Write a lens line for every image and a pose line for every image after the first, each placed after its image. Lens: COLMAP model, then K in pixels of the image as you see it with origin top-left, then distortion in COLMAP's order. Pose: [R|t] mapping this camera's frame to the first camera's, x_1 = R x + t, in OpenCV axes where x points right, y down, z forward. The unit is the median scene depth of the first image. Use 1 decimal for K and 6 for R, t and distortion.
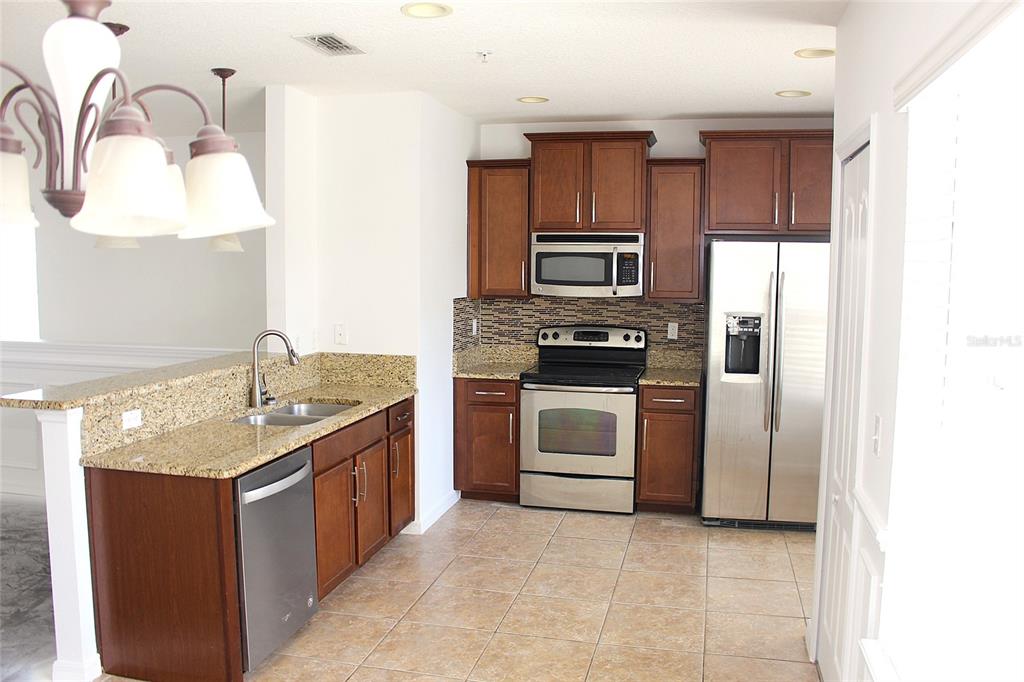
lens RADIAL K [[849.9, 0, 511.5], [0, 849.9, 345.8], [0, 0, 1]] dist [-0.164255, 0.136982]
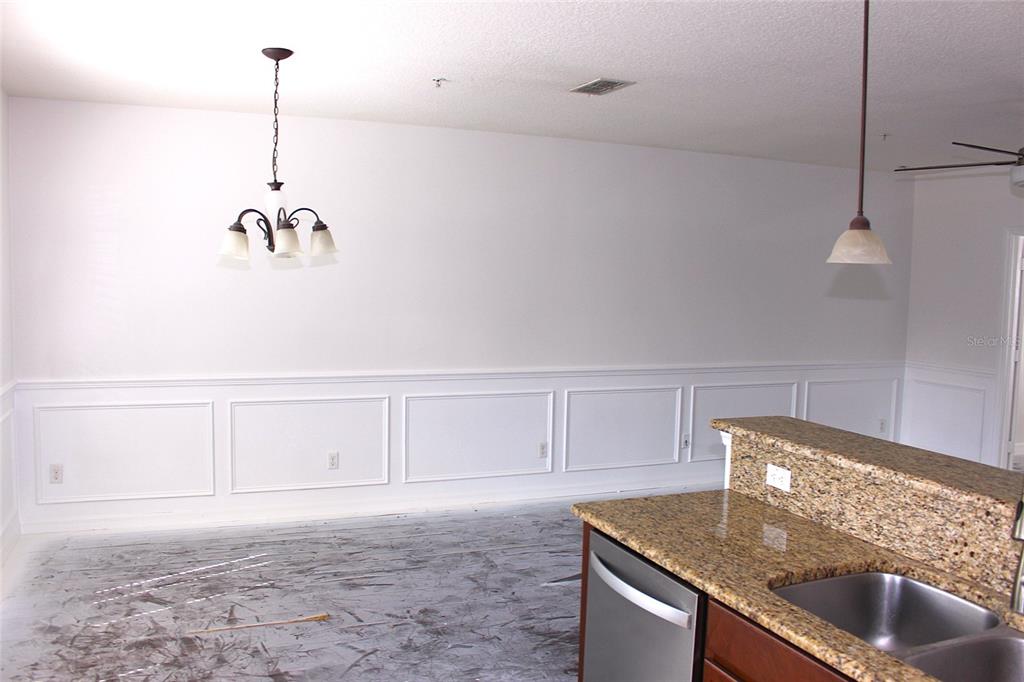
lens RADIAL K [[849.9, 0, 511.5], [0, 849.9, 345.8], [0, 0, 1]] dist [-0.164255, 0.136982]
pose [[-0.810911, 0.045696, -0.583383, 0.126080], [-0.065701, 0.983533, 0.168364, -0.092974], [0.581470, 0.174857, -0.794555, 0.890523]]
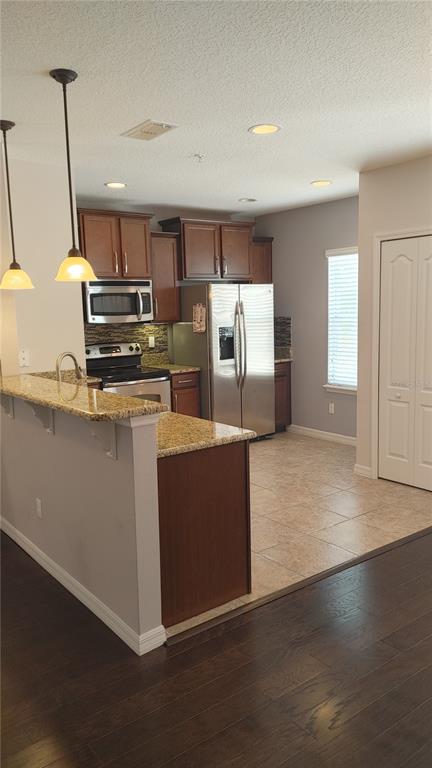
lens RADIAL K [[582.5, 0, 216.0], [0, 582.5, 384.0], [0, 0, 1]] dist [0.040037, -0.005681]
pose [[0.632268, -0.127918, 0.764116, -0.631545], [0.109264, 0.991140, 0.075513, -0.009915], [-0.767006, 0.035746, 0.640644, 0.215636]]
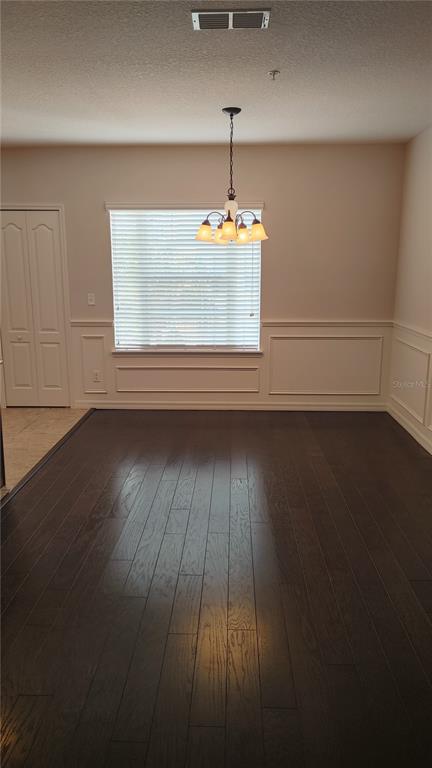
lens RADIAL K [[582.5, 0, 216.0], [0, 582.5, 384.0], [0, 0, 1]] dist [0.040037, -0.005681]
pose [[-0.203180, -0.206910, 0.957030, -0.940866], [0.100852, 0.967796, 0.230649, -0.028687], [-0.973934, 0.143381, -0.175769, 0.418523]]
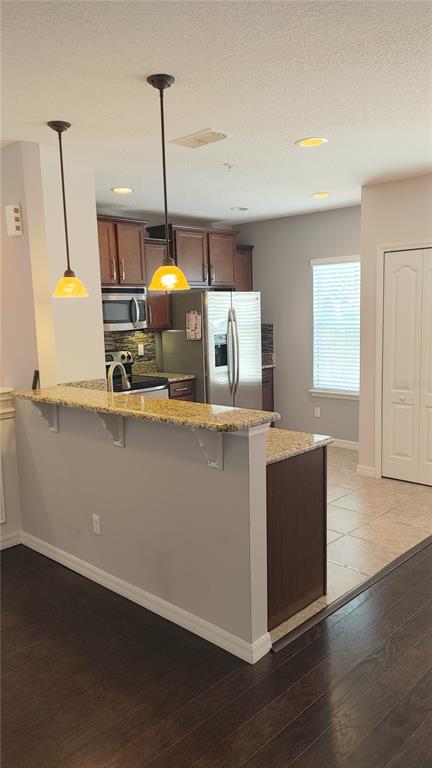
lens RADIAL K [[581.5, 0, 221.6], [0, 581.5, 387.5], [0, 0, 1]] dist [0.040213, -0.004438]
pose [[0.497984, -0.137467, 0.856221, -0.725550], [0.117858, 0.988923, 0.090226, -0.031158], [-0.859140, 0.055982, 0.508669, 0.345663]]
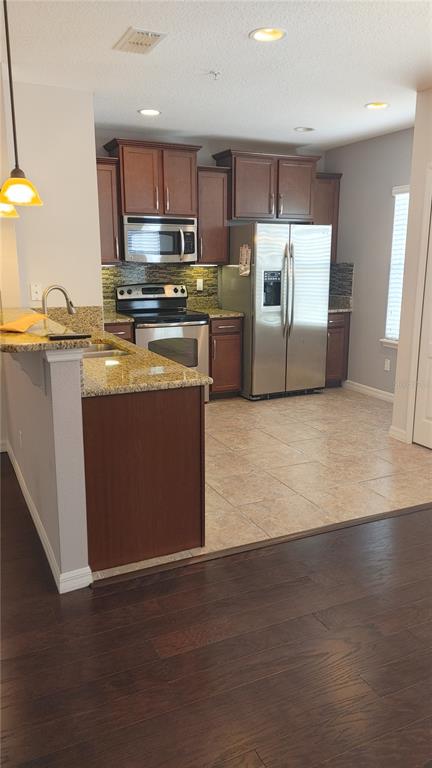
lens RADIAL K [[581.5, 0, 221.6], [0, 581.5, 387.5], [0, 0, 1]] dist [0.040213, -0.004438]
pose [[0.776147, -0.144780, 0.613706, -0.496209], [0.068144, 0.986842, 0.146627, 0.015274], [-0.626859, -0.071984, 0.775800, 0.141973]]
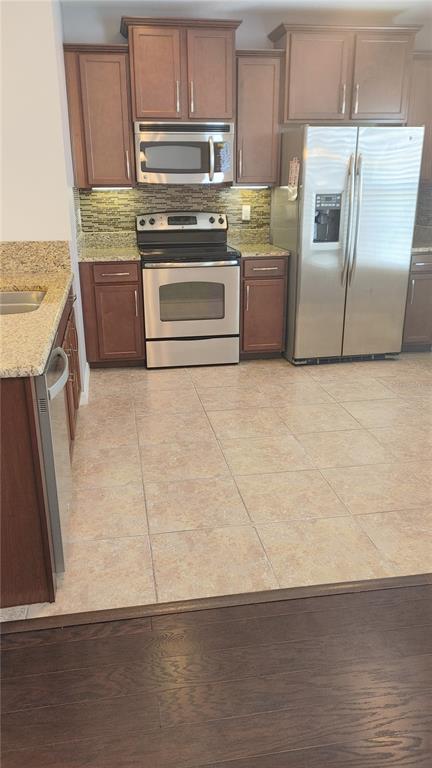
lens RADIAL K [[588.8, 0, 209.1], [0, 588.8, 392.0], [0, 0, 1]] dist [0.047482, -0.054641]
pose [[0.922076, -0.144370, 0.359073, -0.219861], [0.054878, 0.967215, 0.247959, 0.019190], [-0.383098, -0.208932, 0.899768, 0.208720]]
